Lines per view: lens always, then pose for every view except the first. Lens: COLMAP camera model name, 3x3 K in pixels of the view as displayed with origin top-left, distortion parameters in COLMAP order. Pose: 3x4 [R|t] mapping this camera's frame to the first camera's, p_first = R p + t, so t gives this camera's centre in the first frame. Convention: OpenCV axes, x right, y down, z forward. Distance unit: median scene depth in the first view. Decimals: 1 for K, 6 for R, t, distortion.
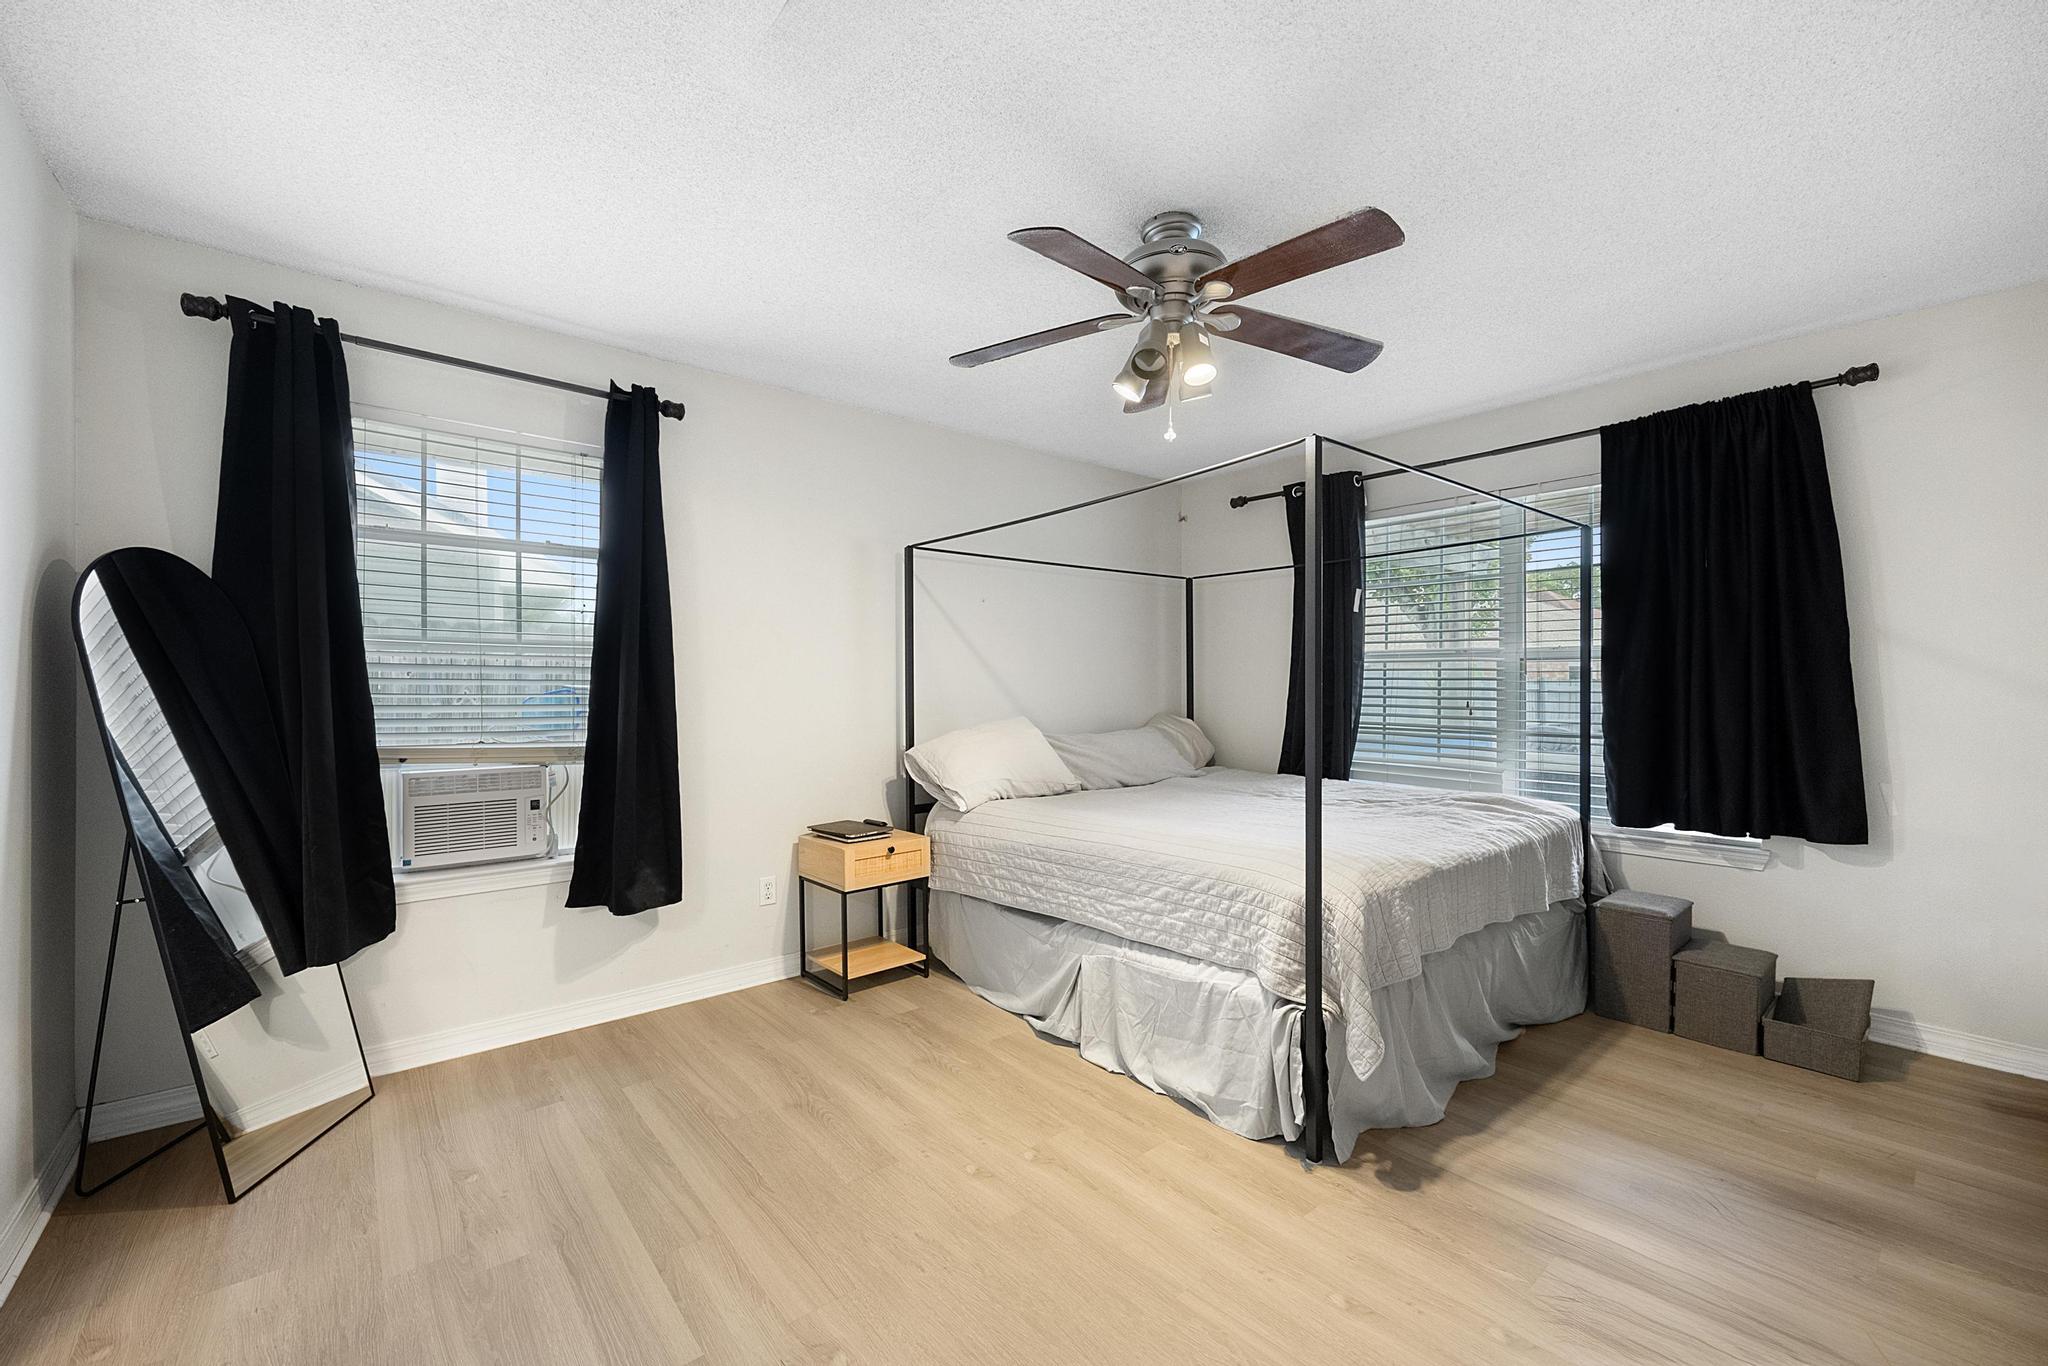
lens RADIAL K [[826.5, 0, 1029.4], [0, 826.5, 678.5], [0, 0, 1]] dist [-0.002166, -0.000272]
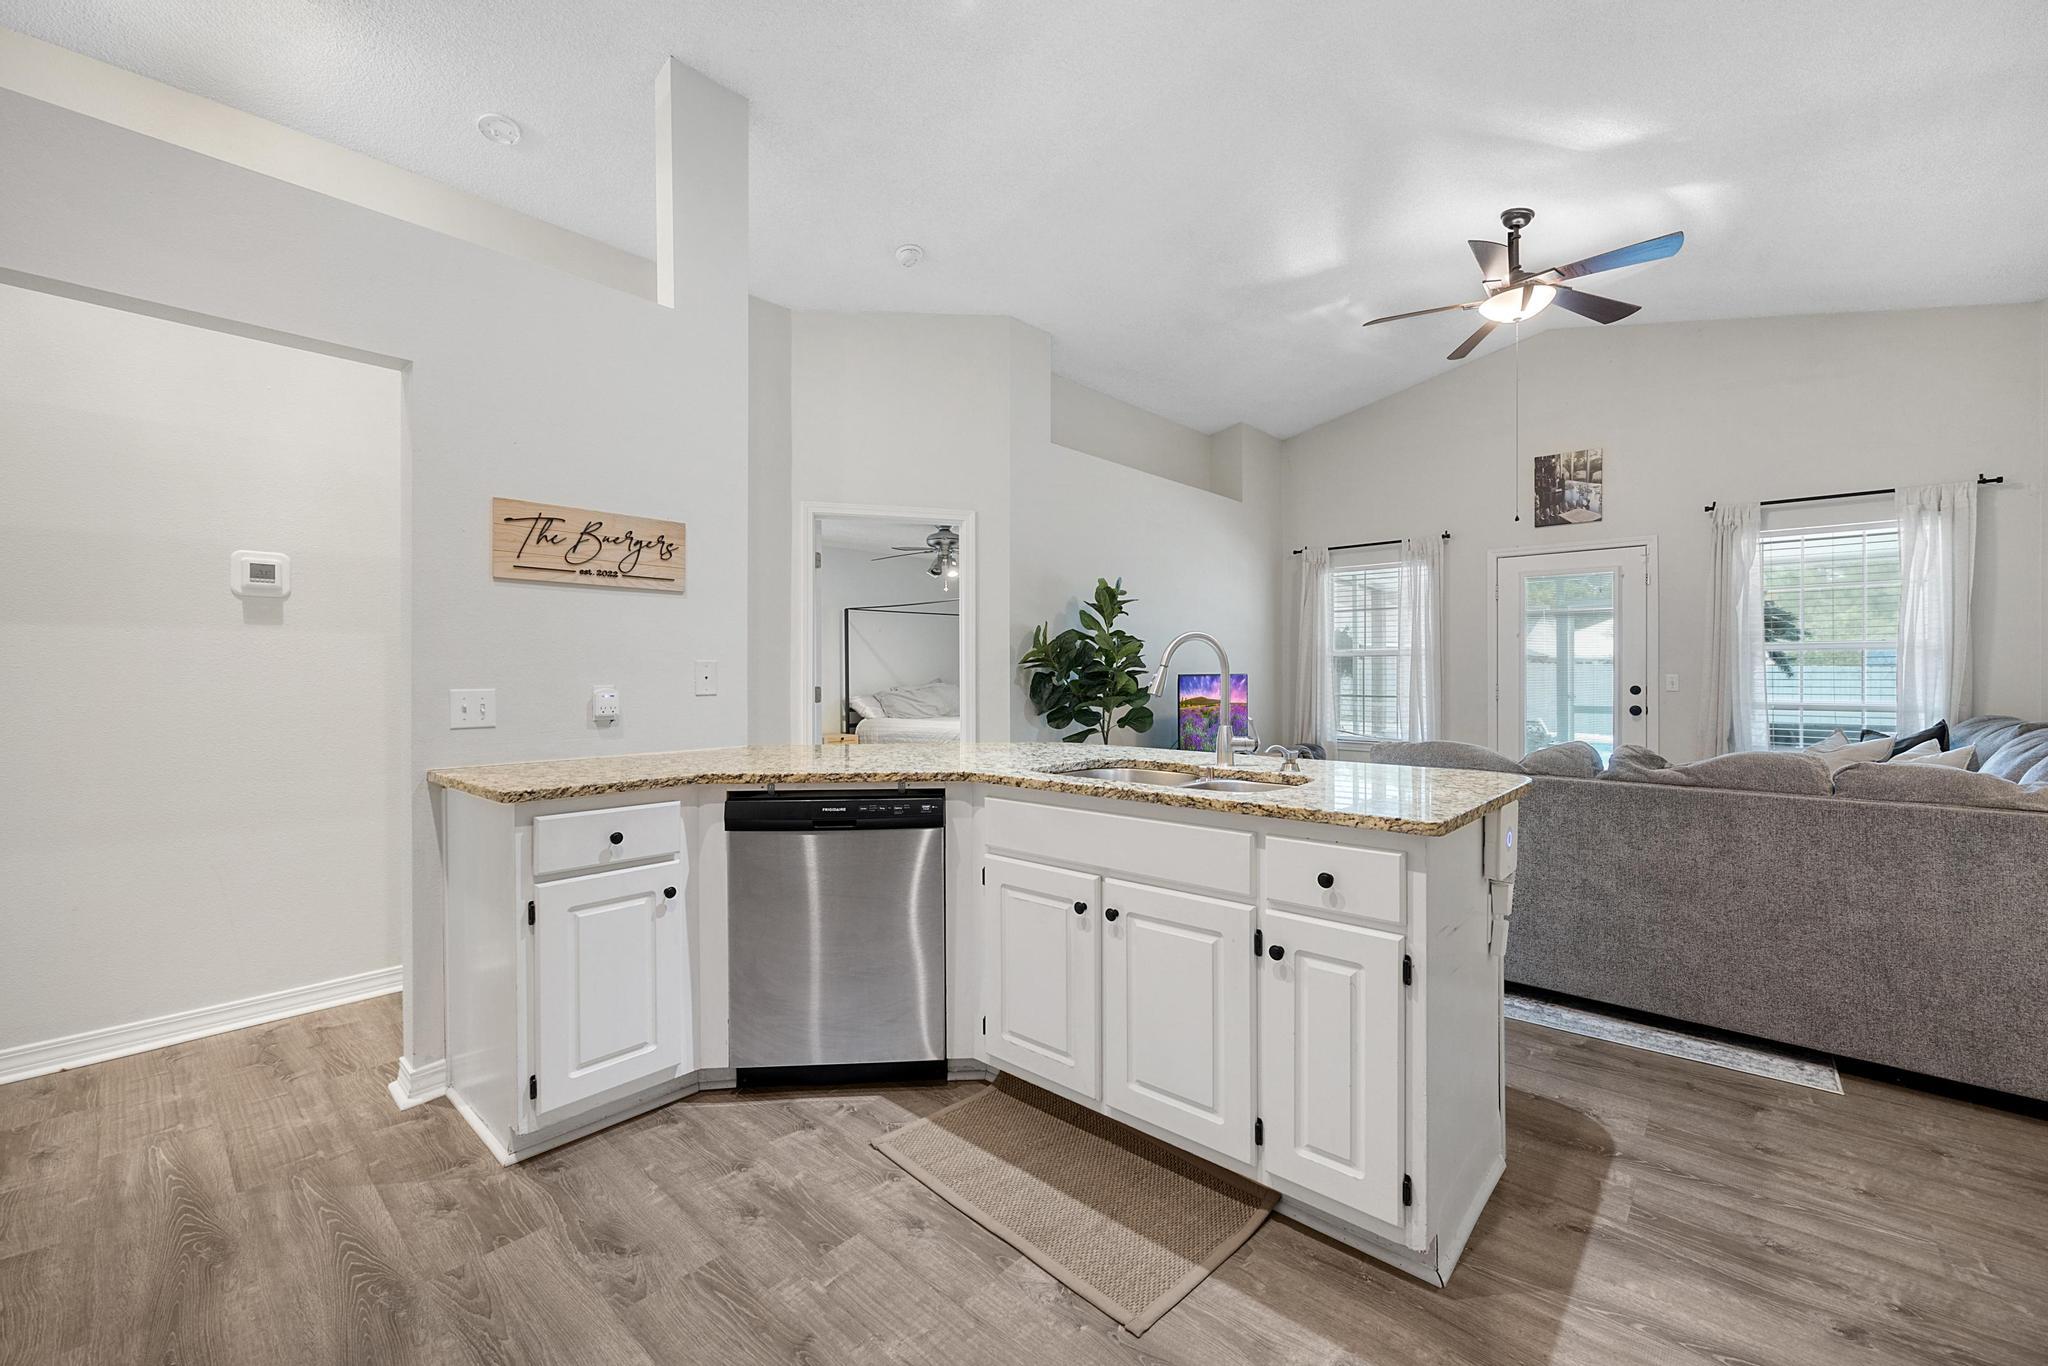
lens RADIAL K [[826.5, 0, 1029.4], [0, 826.5, 678.5], [0, 0, 1]] dist [-0.002166, -0.000272]
pose [[0.990590, -0.003497, 0.136815, 0.043331], [0.000922, 0.999821, 0.018881, -0.012946], [-0.136856, -0.018577, 0.990417, -1.477053]]
